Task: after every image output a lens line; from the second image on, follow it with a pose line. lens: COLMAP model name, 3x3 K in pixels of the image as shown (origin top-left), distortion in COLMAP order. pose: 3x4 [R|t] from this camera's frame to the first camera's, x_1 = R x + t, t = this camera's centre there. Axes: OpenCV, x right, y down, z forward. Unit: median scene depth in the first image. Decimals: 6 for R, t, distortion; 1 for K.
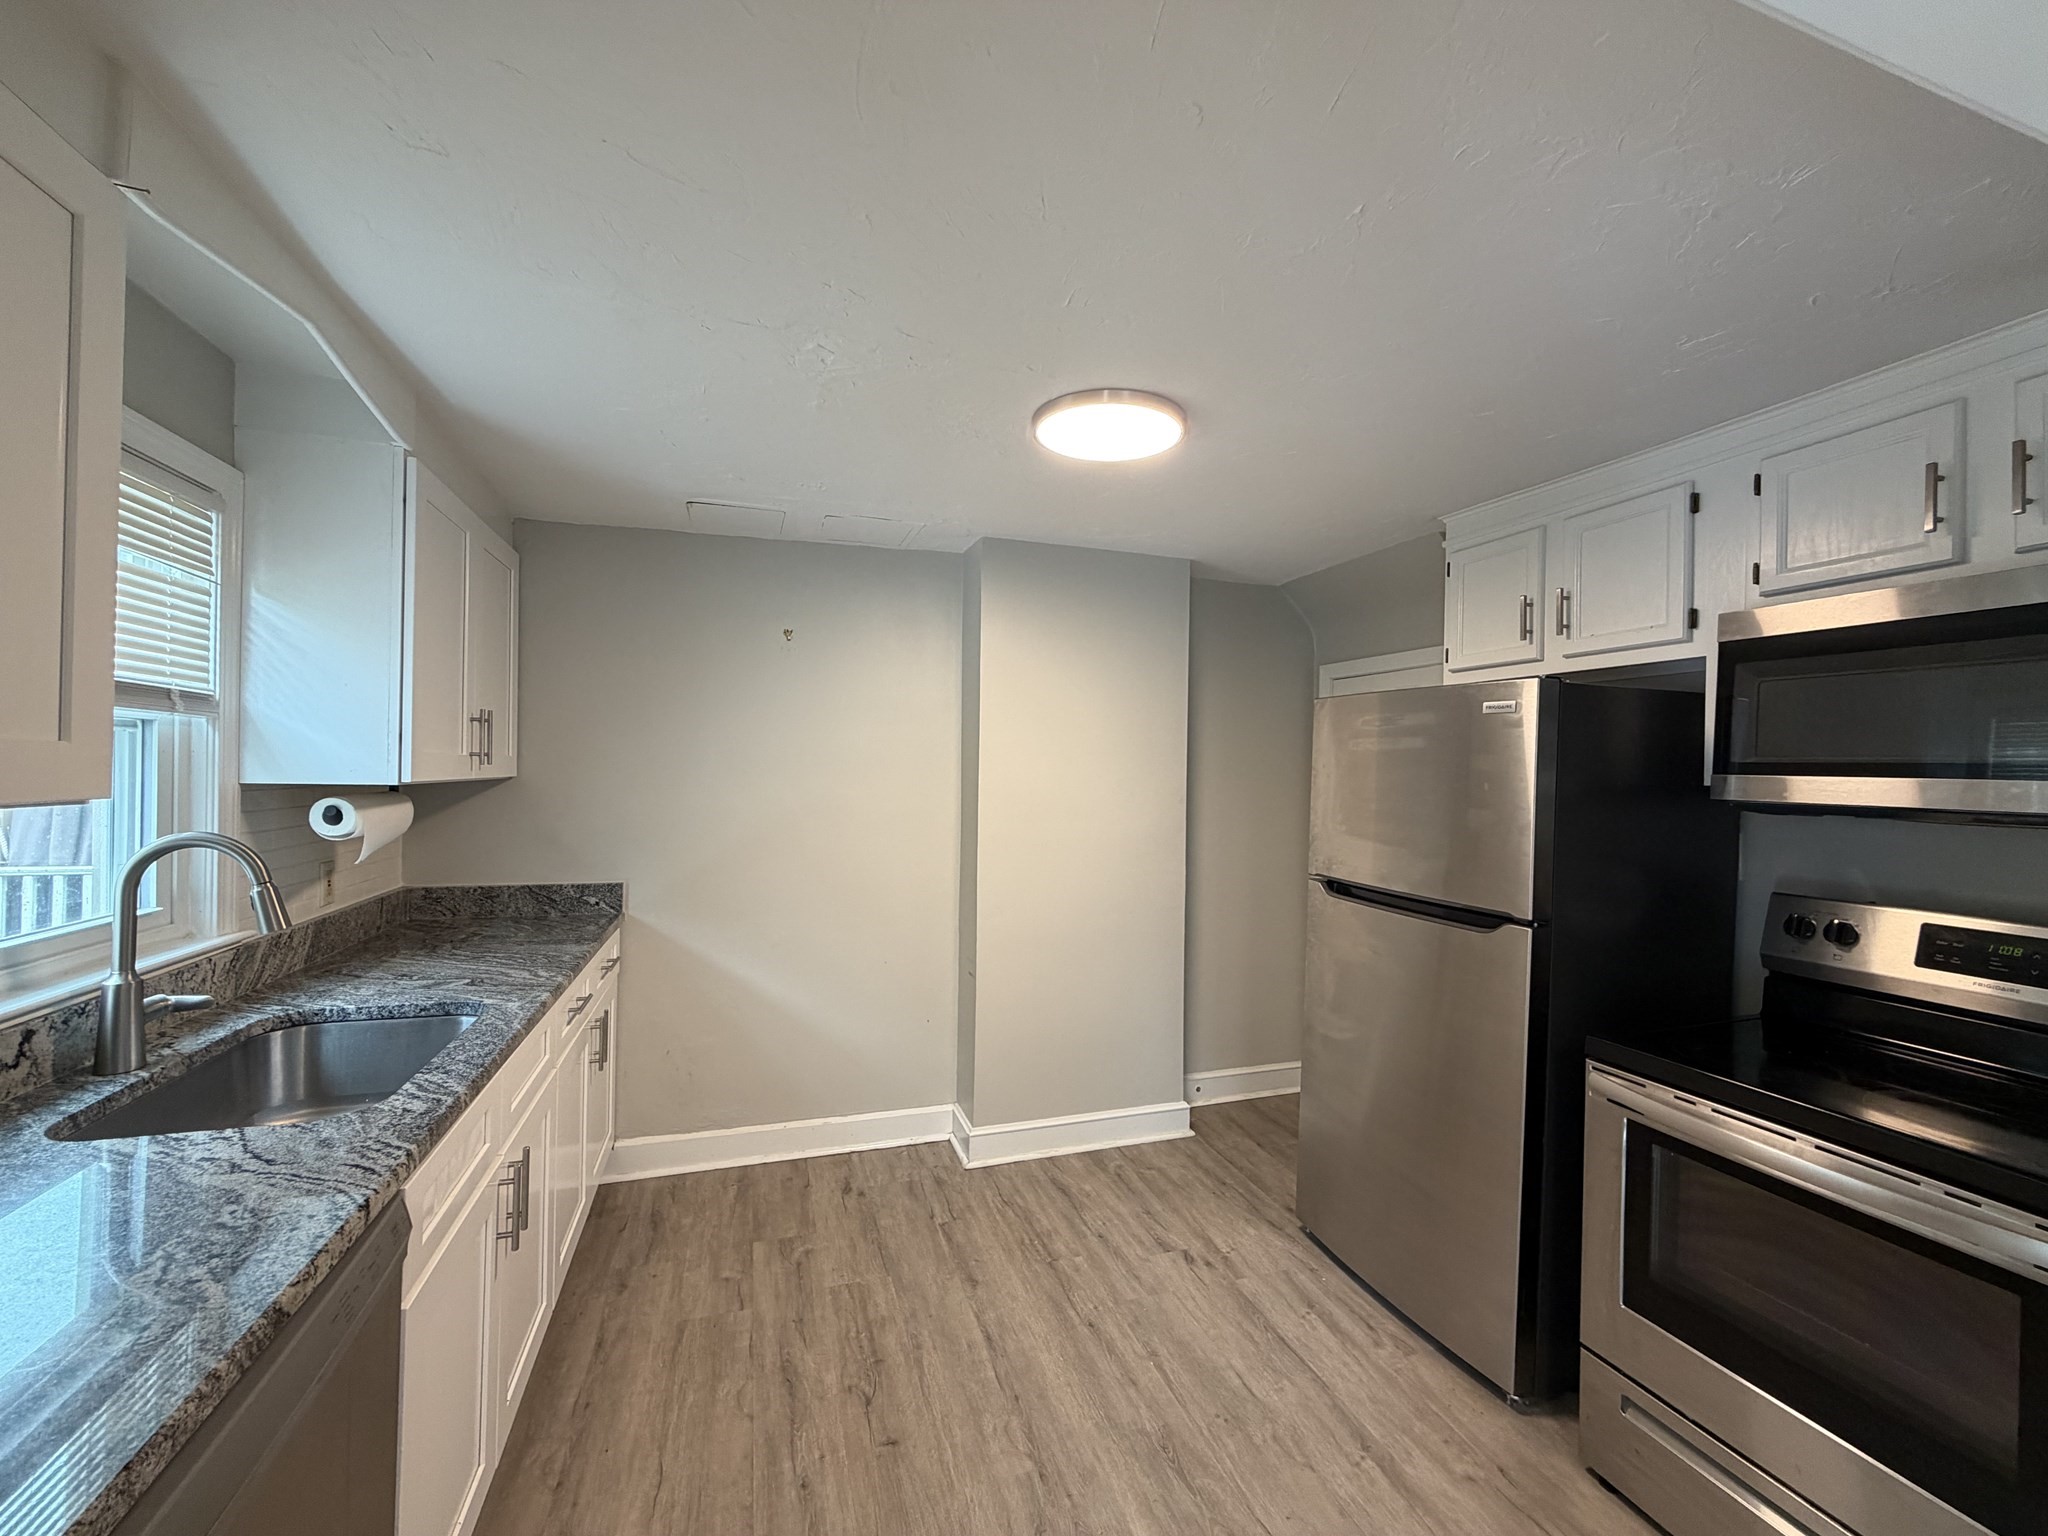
lens RADIAL K [[824.9, 0, 1025.4], [0, 824.9, 770.2], [0, 0, 1]] dist [0.001265, 0.000113]
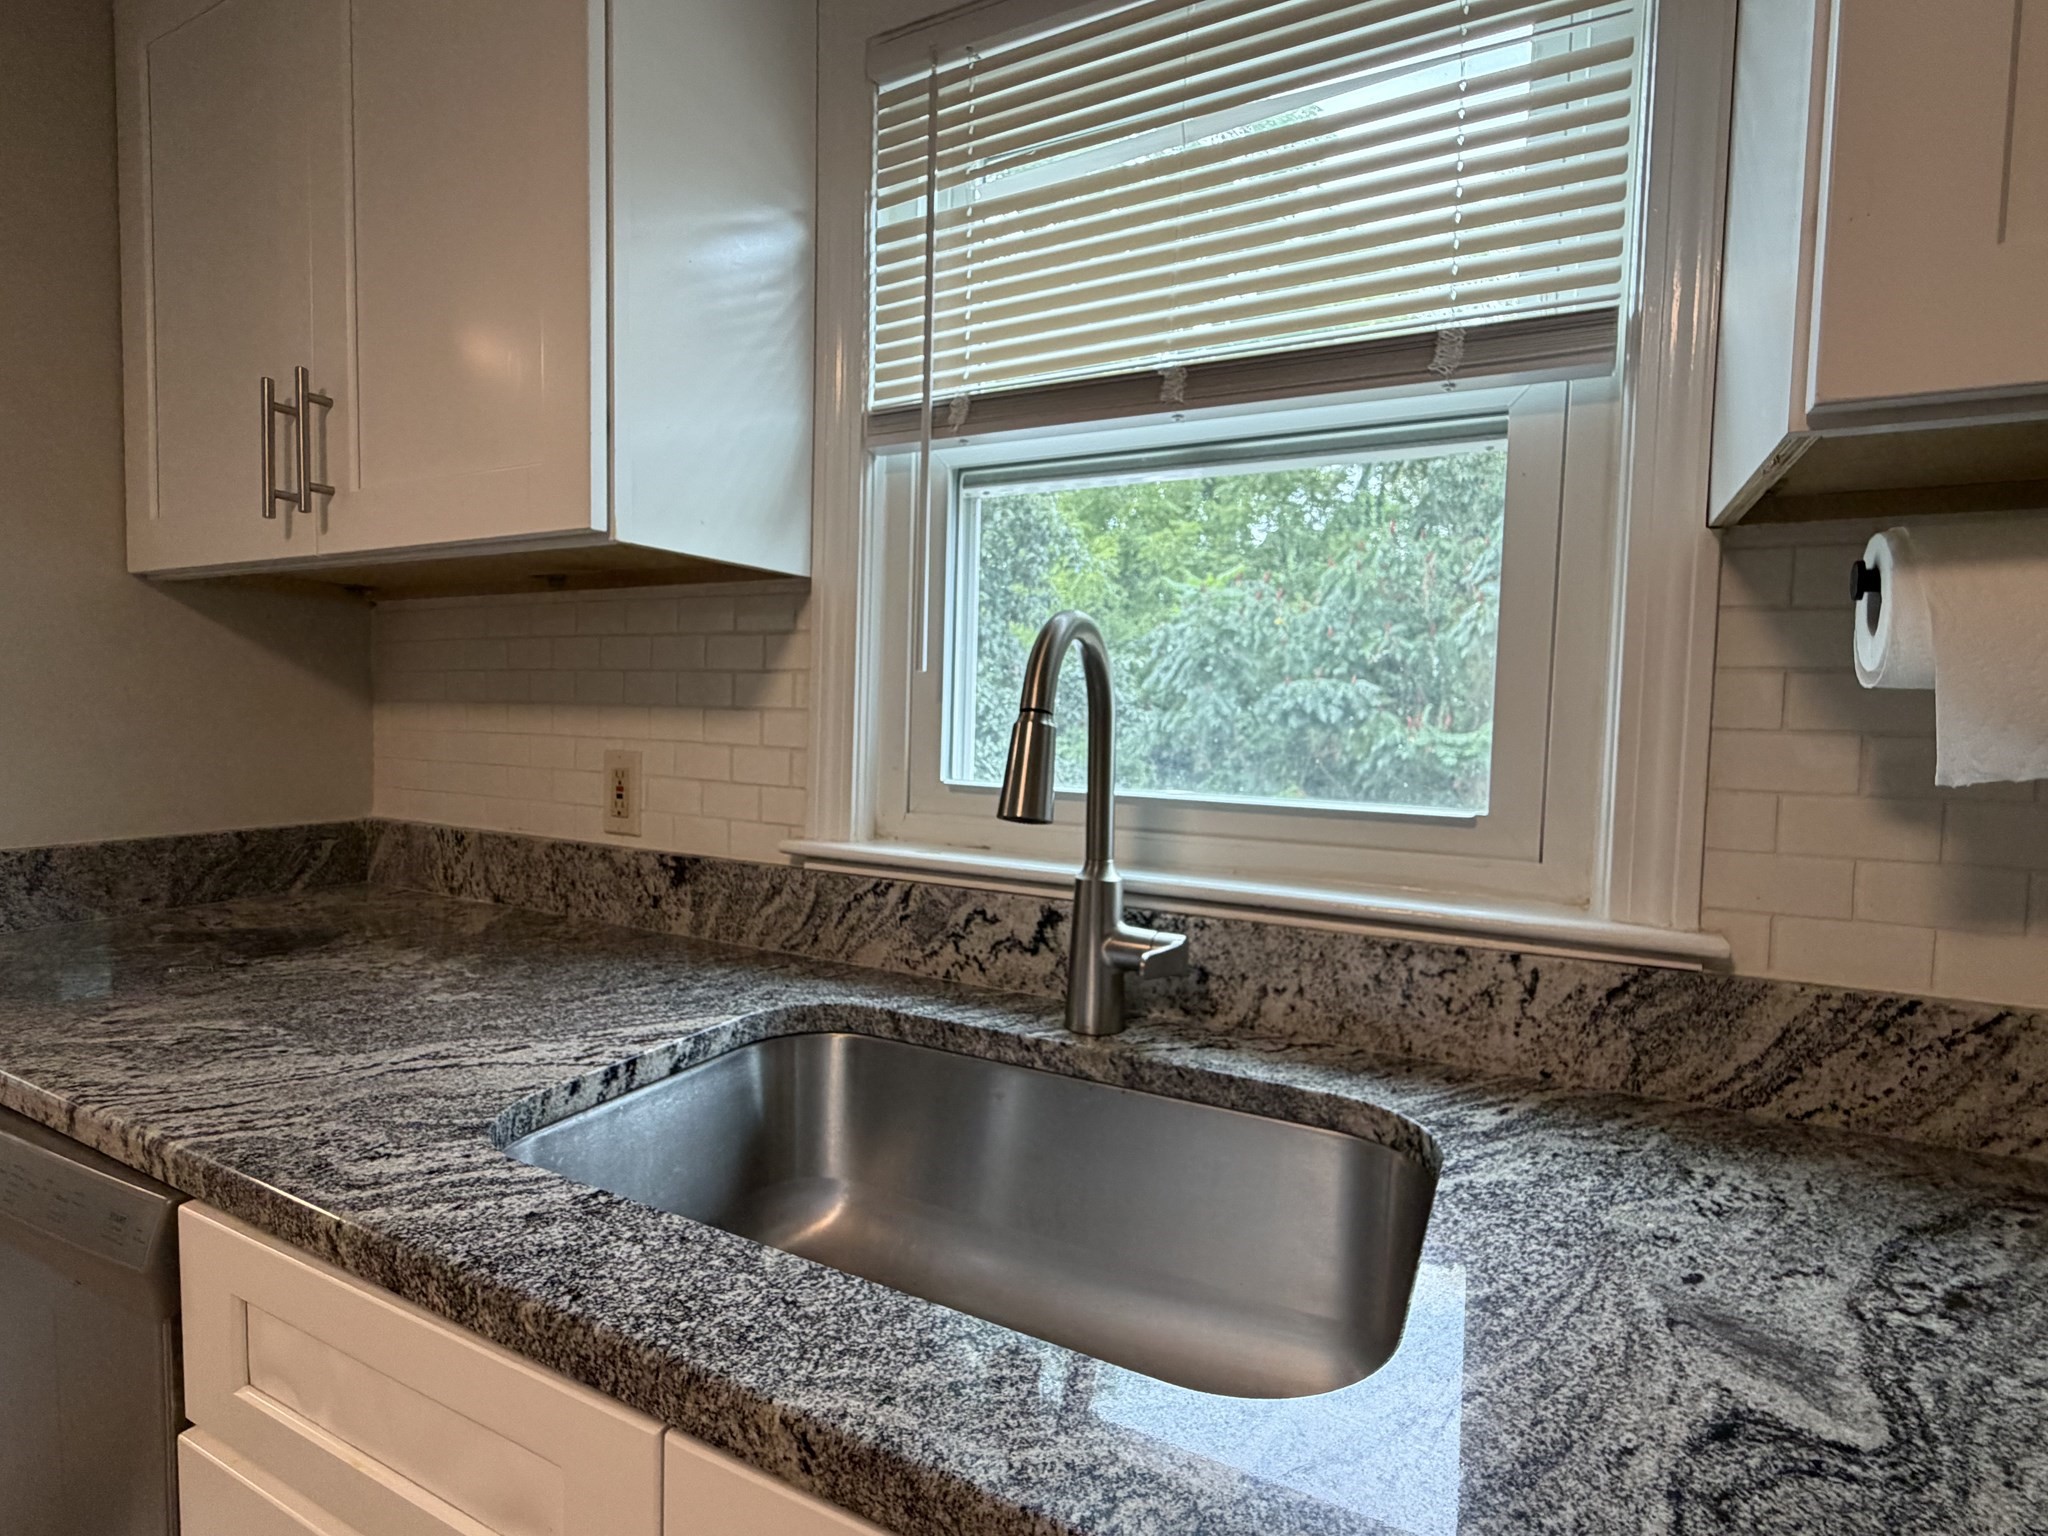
lens RADIAL K [[1005.9, 0, 1023.9], [0, 1005.9, 769.7], [0, 0, 1]] dist [0.000511, 0.000134]
pose [[-0.716298, 0.000540, -0.697794, -0.480455], [-0.038480, 0.998447, 0.040273, 0.131079], [0.696732, 0.055699, -0.715165, 1.253425]]
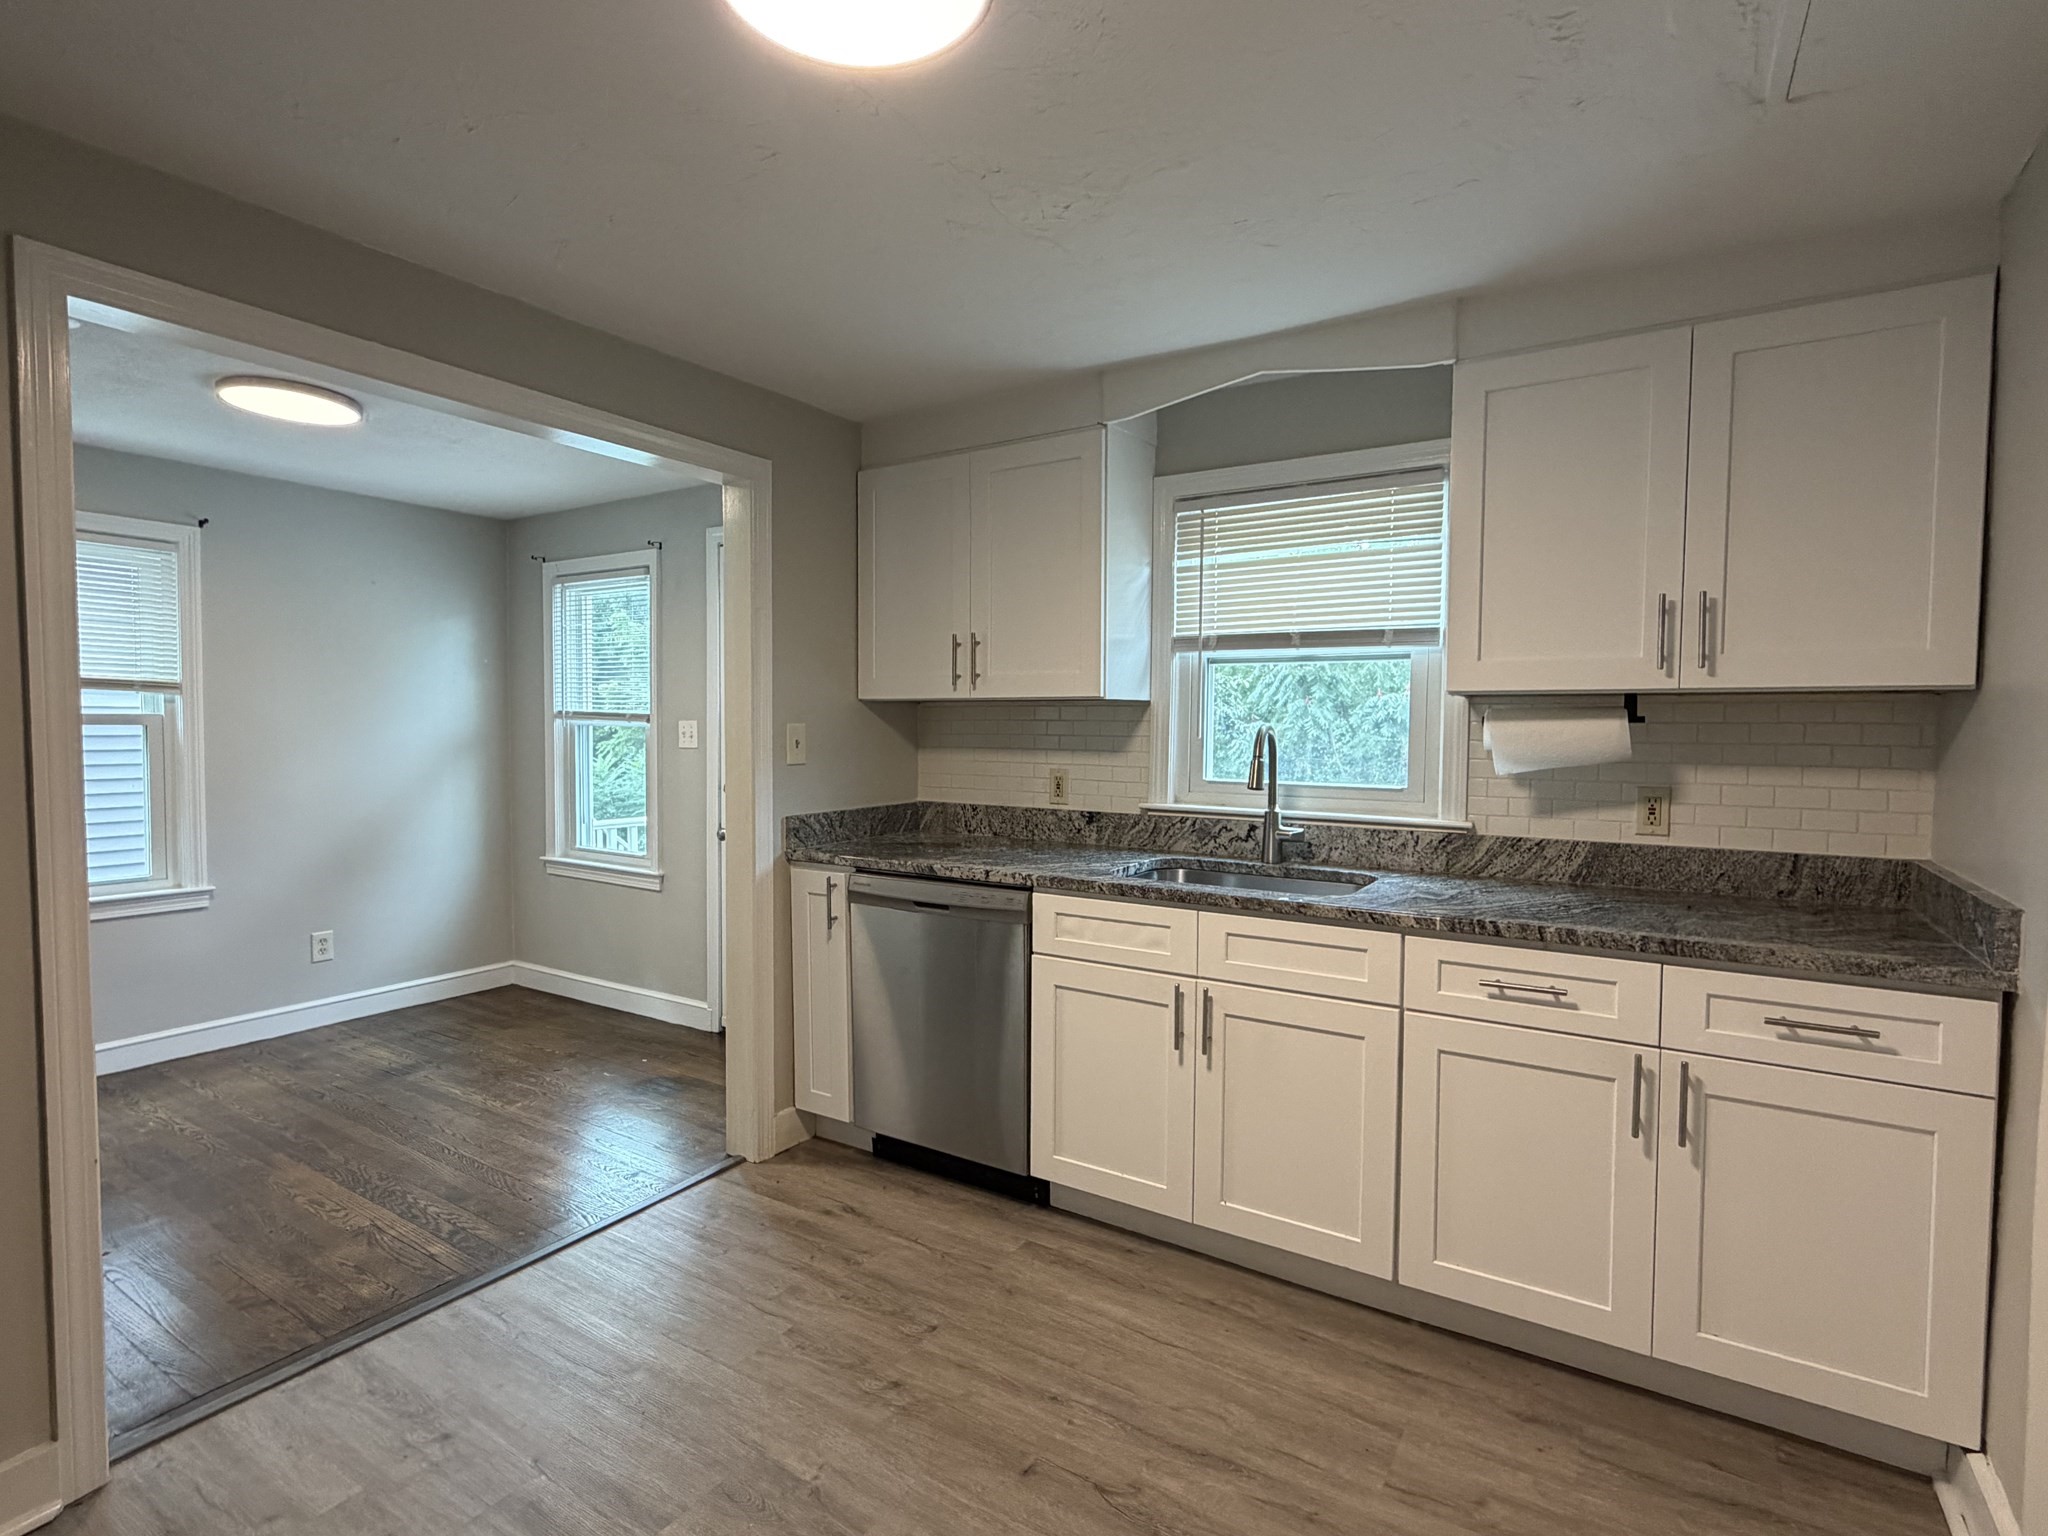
lens RADIAL K [[1005.9, 0, 1023.3], [0, 1005.9, 766.8], [0, 0, 1]] dist [0.000511, 0.000134]
pose [[-0.778796, 0.003596, -0.627267, 0.522037], [-0.021674, 0.999232, 0.032638, 0.092344], [0.626903, 0.039013, -0.778120, 1.958396]]
